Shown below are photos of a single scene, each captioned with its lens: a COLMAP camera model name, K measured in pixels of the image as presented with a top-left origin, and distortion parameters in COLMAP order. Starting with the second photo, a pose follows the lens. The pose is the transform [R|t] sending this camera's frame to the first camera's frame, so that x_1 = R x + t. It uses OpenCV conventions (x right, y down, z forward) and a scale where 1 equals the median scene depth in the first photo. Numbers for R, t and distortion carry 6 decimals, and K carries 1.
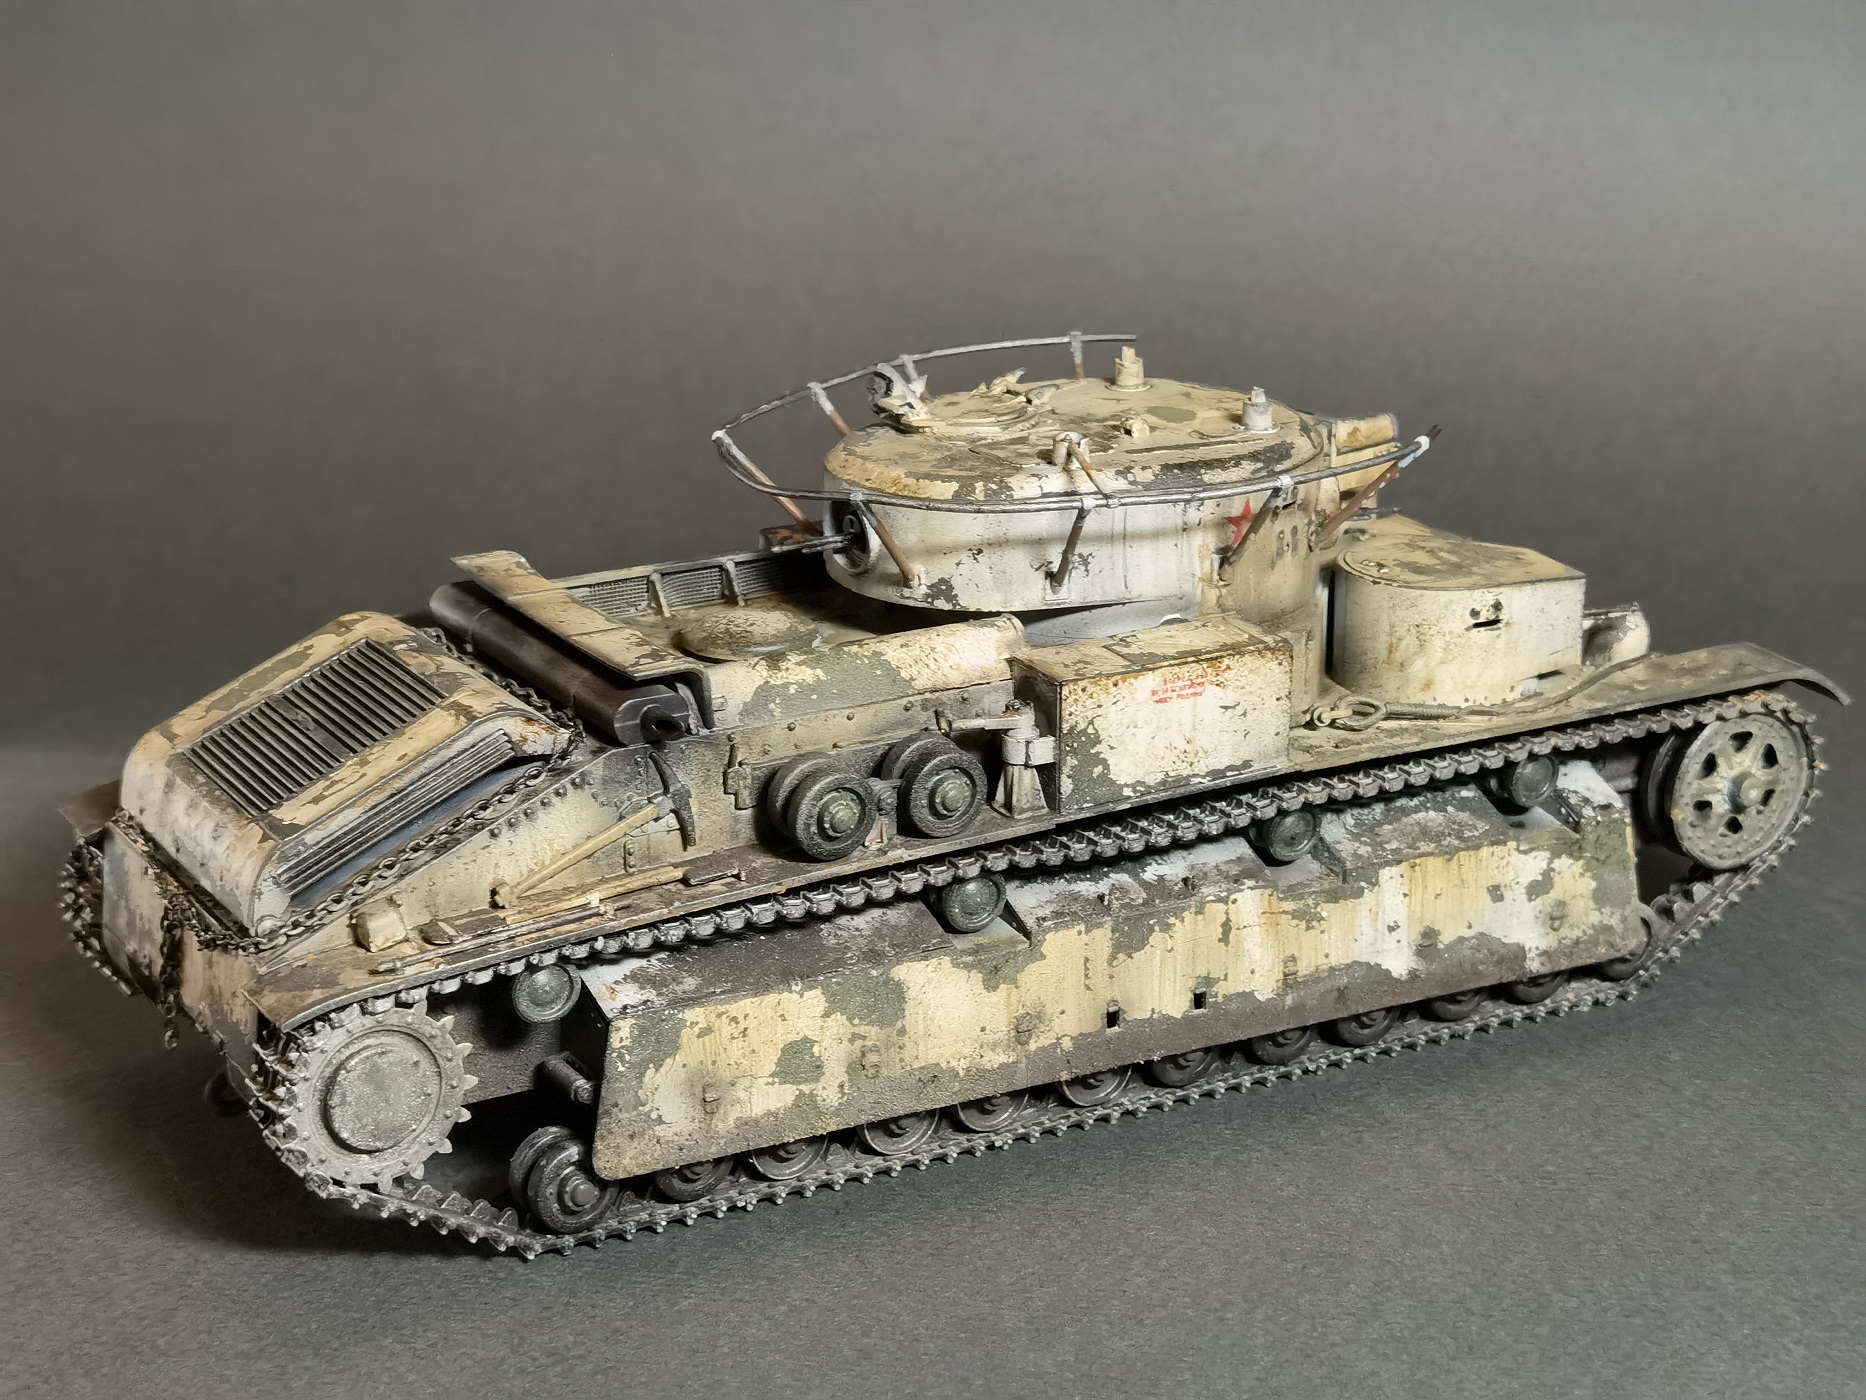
lens RADIAL K [[3692.1, 0, 847.5], [0, 3692.1, 692.8], [0, 0, 1]] dist [0.543740, -4.922153]
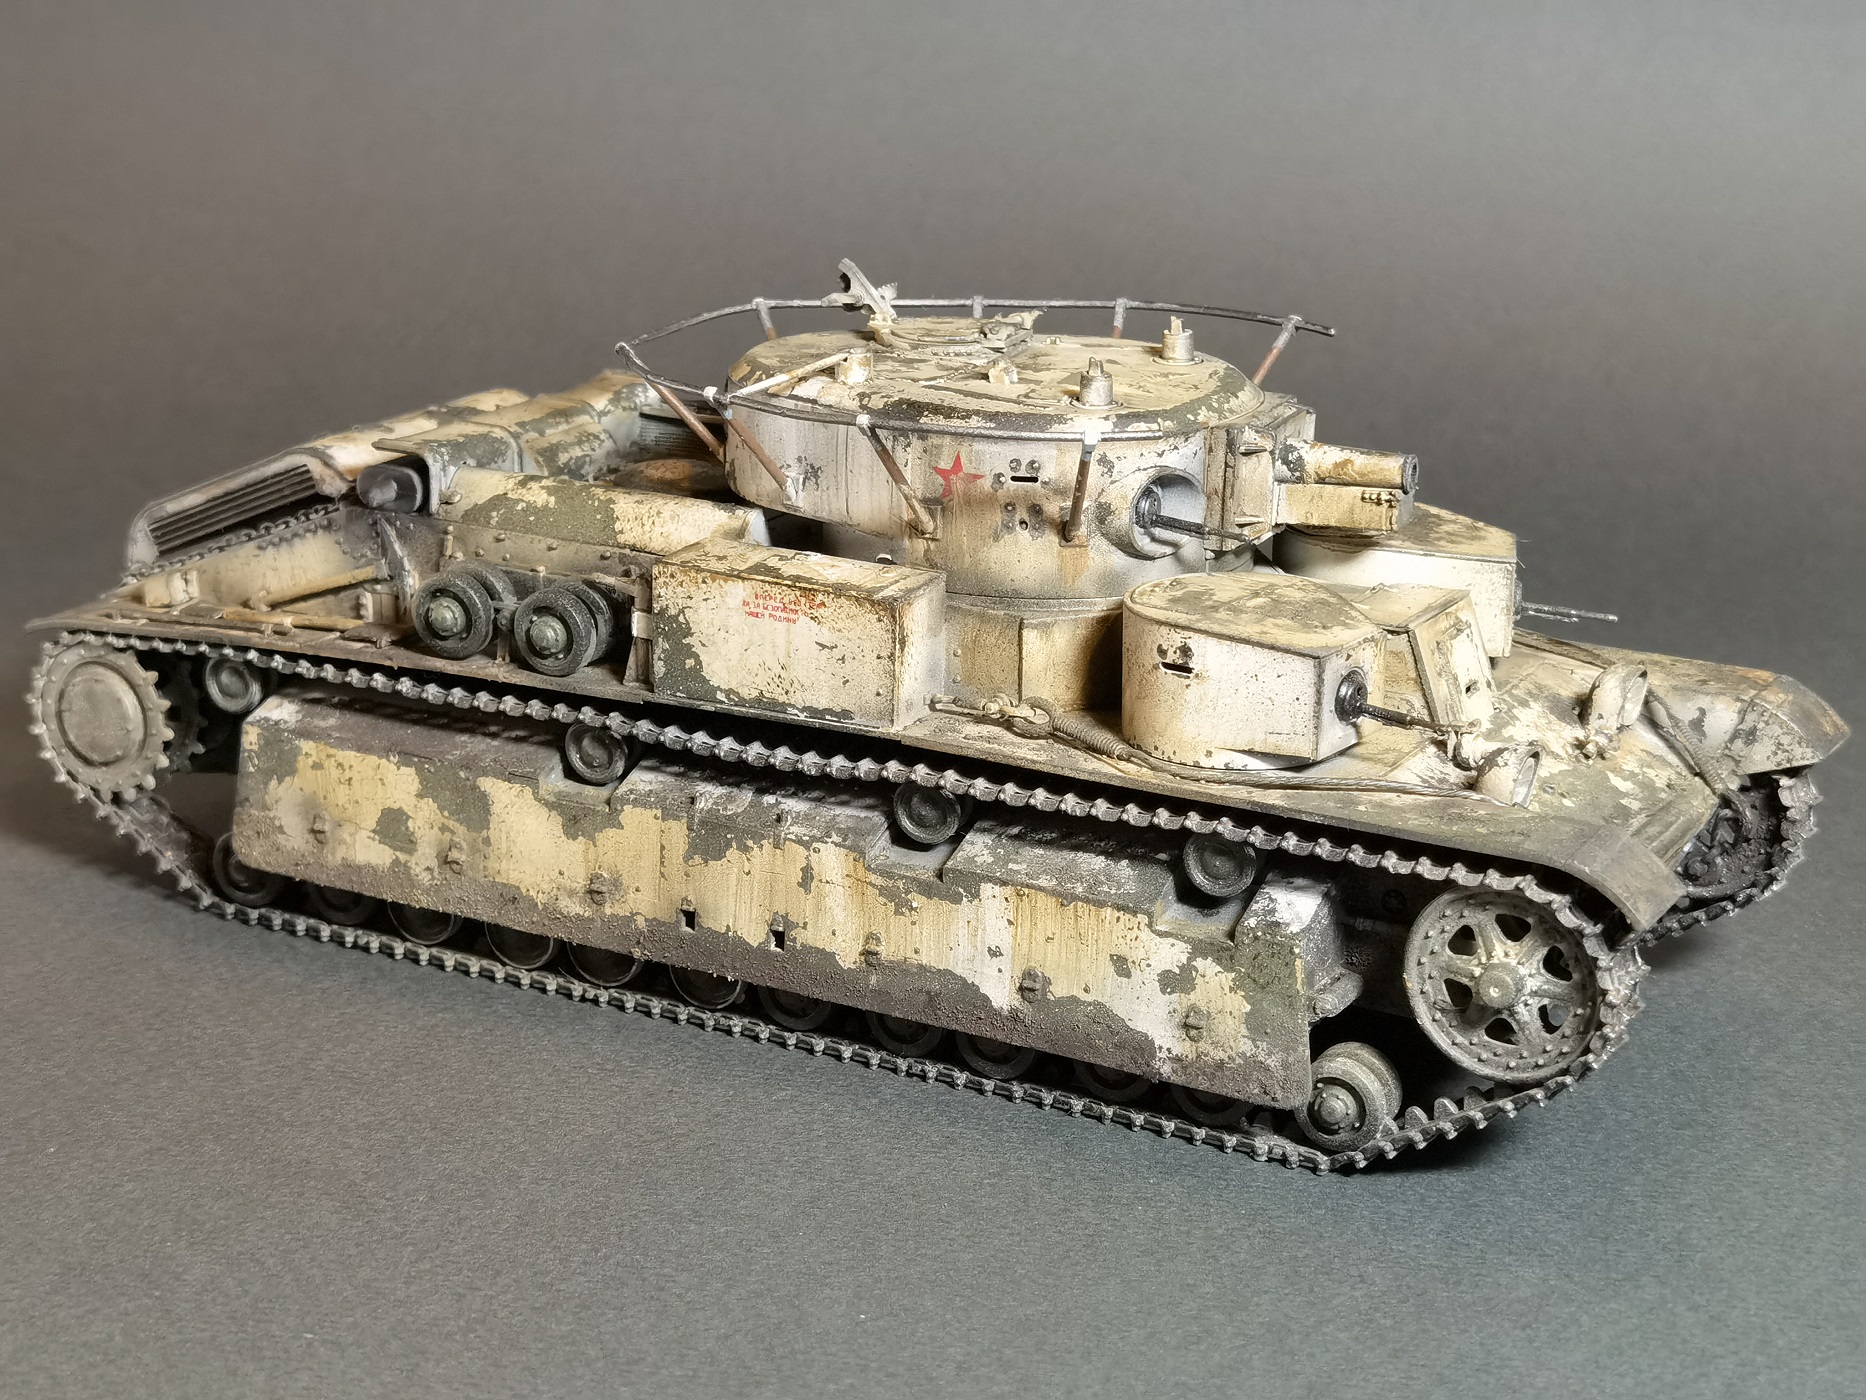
lens RADIAL K [[3692.1, 0, 847.5], [0, 3692.1, 692.8], [0, 0, 1]] dist [0.543740, -4.922153]
pose [[0.519121, 0.257932, -0.814852, 0.883244], [-0.277107, 0.952671, 0.125019, -0.105298], [0.808533, 0.160902, 0.566026, 0.460974]]
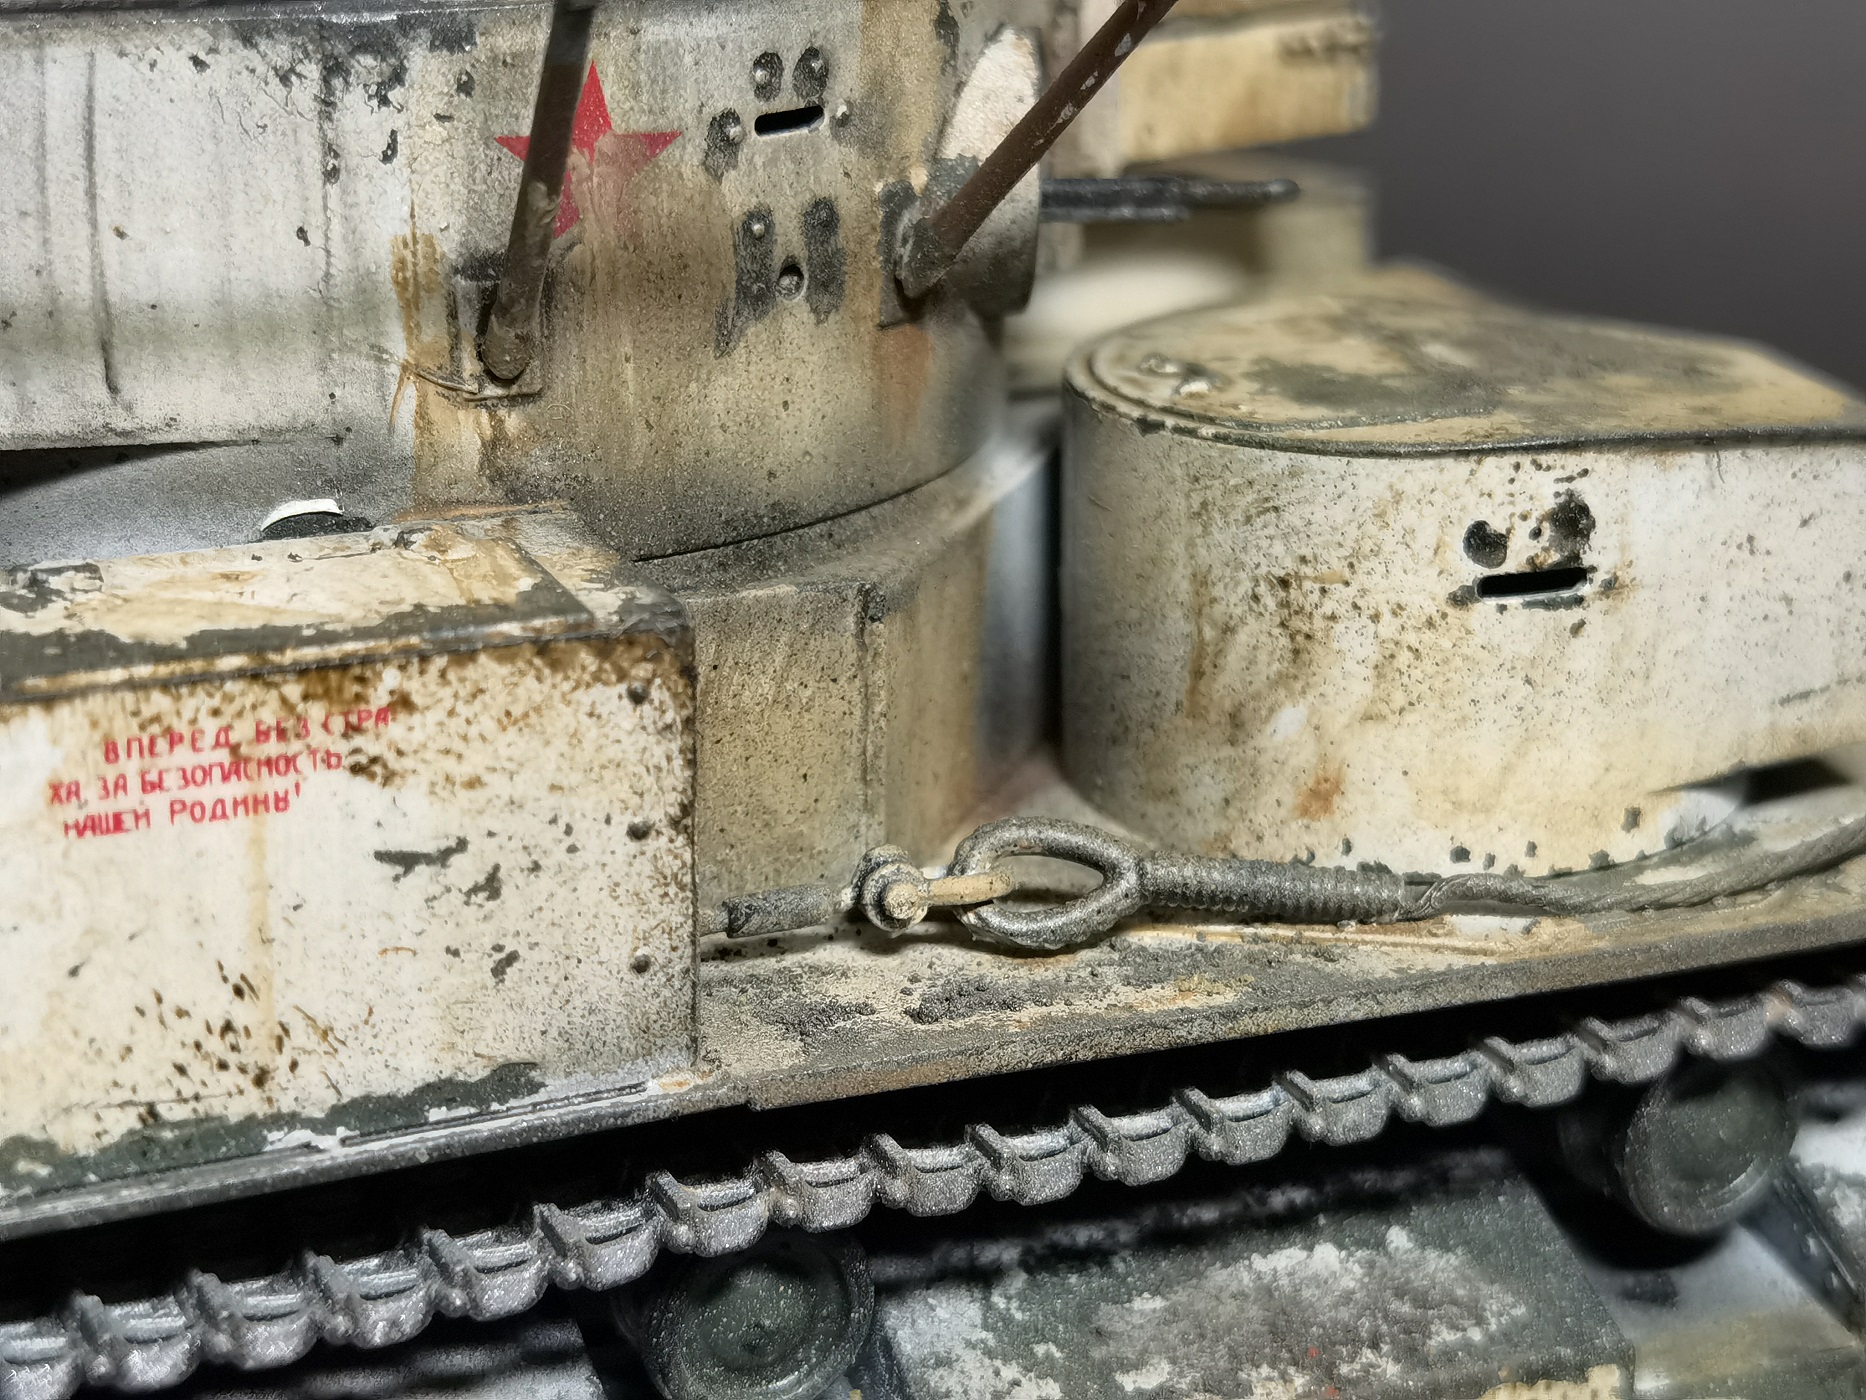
lens RADIAL K [[4606.5, 0, 929.4], [0, 4606.5, 676.3], [0, 0, 1]] dist [0.447468, -7.736023]
pose [[0.994548, 0.034215, -0.098507, 0.167572], [-0.035640, 0.999283, -0.012747, -0.005820], [0.098001, 0.016189, 0.995055, 0.681249]]
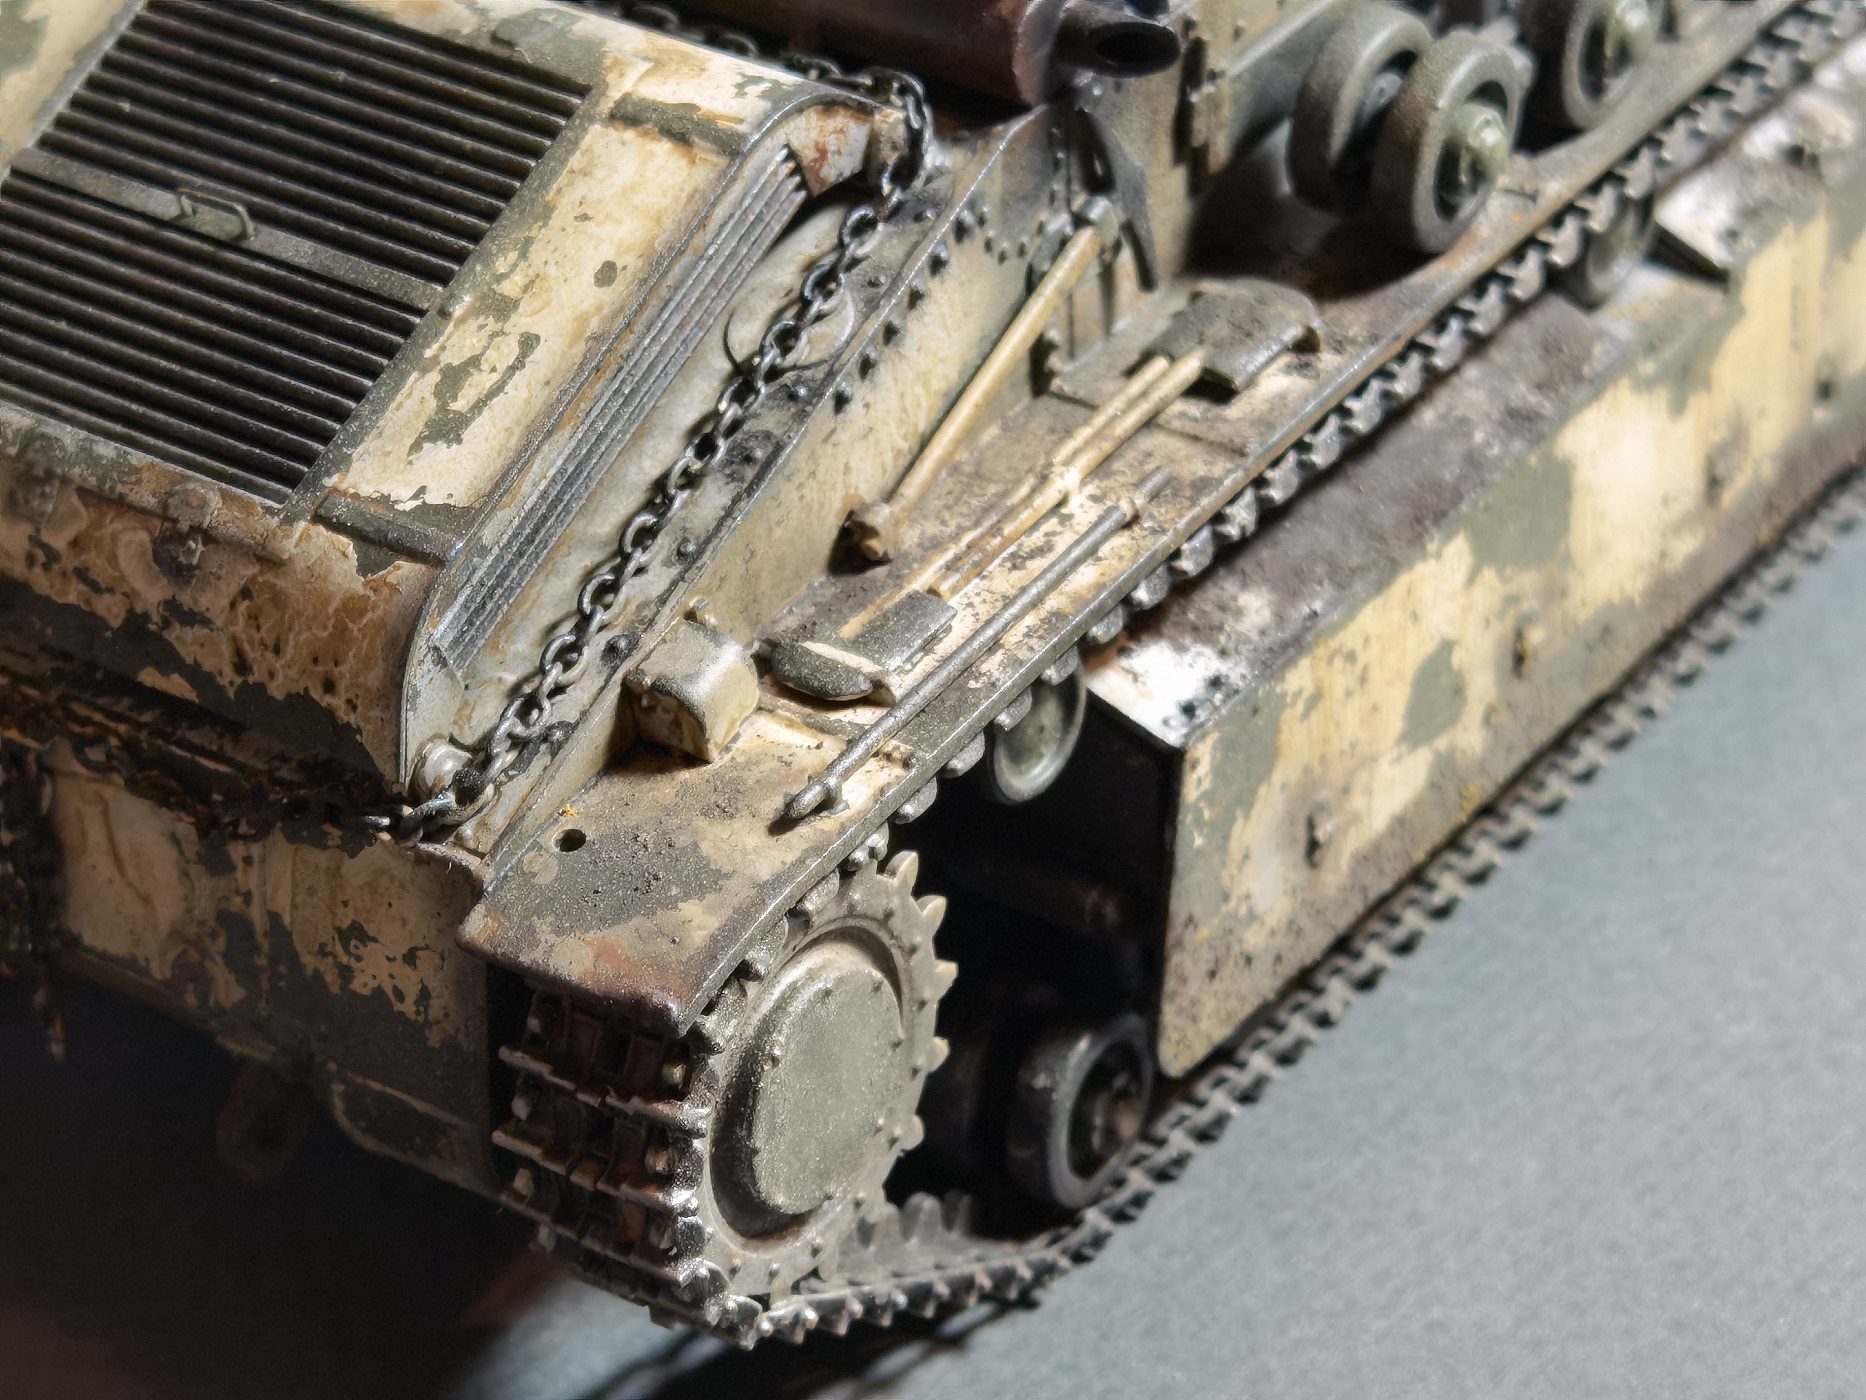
lens RADIAL K [[5752.3, 0, 906.2], [0, 5752.3, 700.1], [0, 0, 1]] dist [0.415846, -6.503712]
pose [[0.896490, -0.268603, 0.352360, -0.300122], [0.167812, 0.941879, 0.291037, -0.107761], [-0.410054, -0.201781, 0.889461, 0.385750]]
